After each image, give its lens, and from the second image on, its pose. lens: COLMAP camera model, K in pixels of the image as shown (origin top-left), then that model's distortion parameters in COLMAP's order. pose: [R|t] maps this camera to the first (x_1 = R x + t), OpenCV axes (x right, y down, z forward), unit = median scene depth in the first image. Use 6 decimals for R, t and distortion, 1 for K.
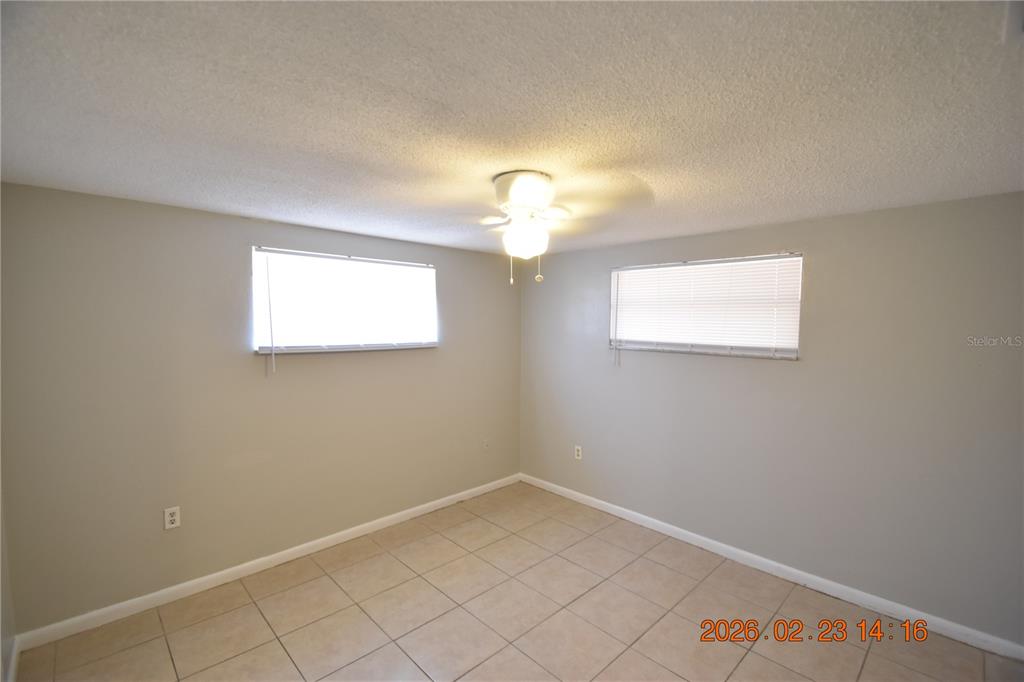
lens RADIAL K [[449.0, 0, 510.5], [0, 449.0, 347.0], [0, 0, 1]] dist [0.016681, -0.016329]
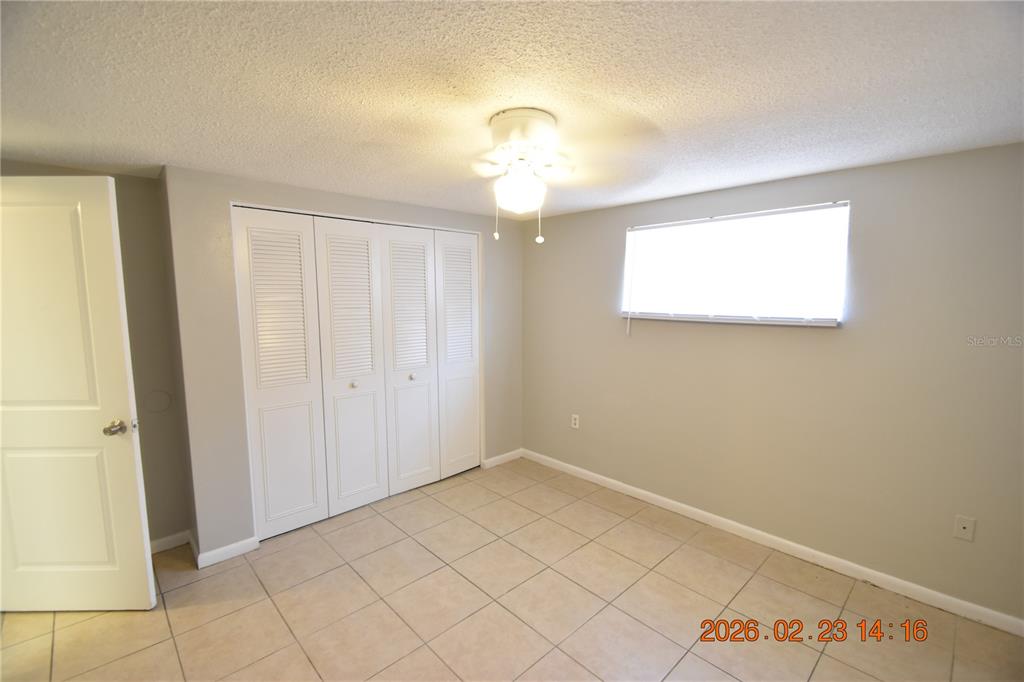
lens RADIAL K [[449.0, 0, 510.5], [0, 449.0, 347.0], [0, 0, 1]] dist [0.016681, -0.016329]
pose [[-0.007686, 0.112282, -0.993647, 0.657010], [-0.056616, 0.992033, 0.112538, -0.024606], [0.998366, 0.057121, -0.001268, 0.695545]]
